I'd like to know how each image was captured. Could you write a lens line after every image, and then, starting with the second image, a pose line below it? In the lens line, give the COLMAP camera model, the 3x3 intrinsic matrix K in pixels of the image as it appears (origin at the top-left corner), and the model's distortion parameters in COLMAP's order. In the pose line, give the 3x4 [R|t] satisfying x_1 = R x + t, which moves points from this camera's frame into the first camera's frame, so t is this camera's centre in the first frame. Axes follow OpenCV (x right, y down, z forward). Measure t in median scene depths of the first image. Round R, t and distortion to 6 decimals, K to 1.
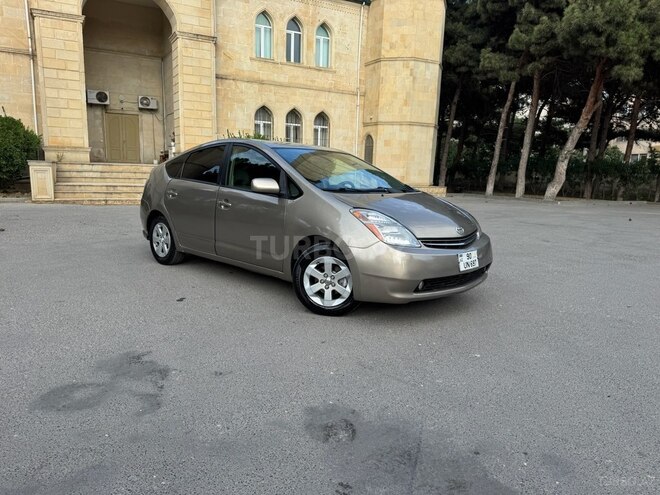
lens RADIAL K [[461.4, 0, 328.9], [0, 461.4, 251.7], [0, 0, 1]] dist [0.035166, -0.049894]
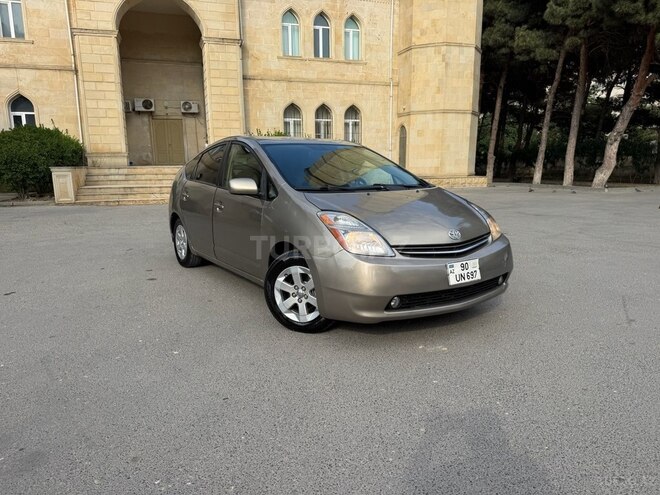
lens RADIAL K [[461.4, 0, 328.7], [0, 461.4, 251.4], [0, 0, 1]] dist [0.035166, -0.049894]
pose [[0.984789, -0.008346, -0.173556, 0.116332], [0.010180, 0.999901, 0.009683, 0.000372], [0.173458, -0.011302, 0.984776, 0.012600]]
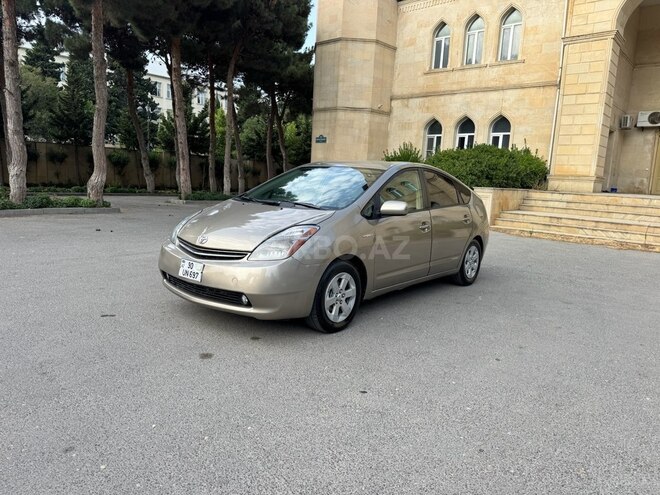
lens RADIAL K [[461.4, 0, 329.0], [0, 461.4, 248.0], [0, 0, 1]] dist [0.035166, -0.049894]
pose [[0.342144, 0.130945, -0.930479, 0.136024], [-0.203895, 0.976995, 0.062517, -0.035730], [0.917259, 0.168330, 0.360972, 0.203193]]
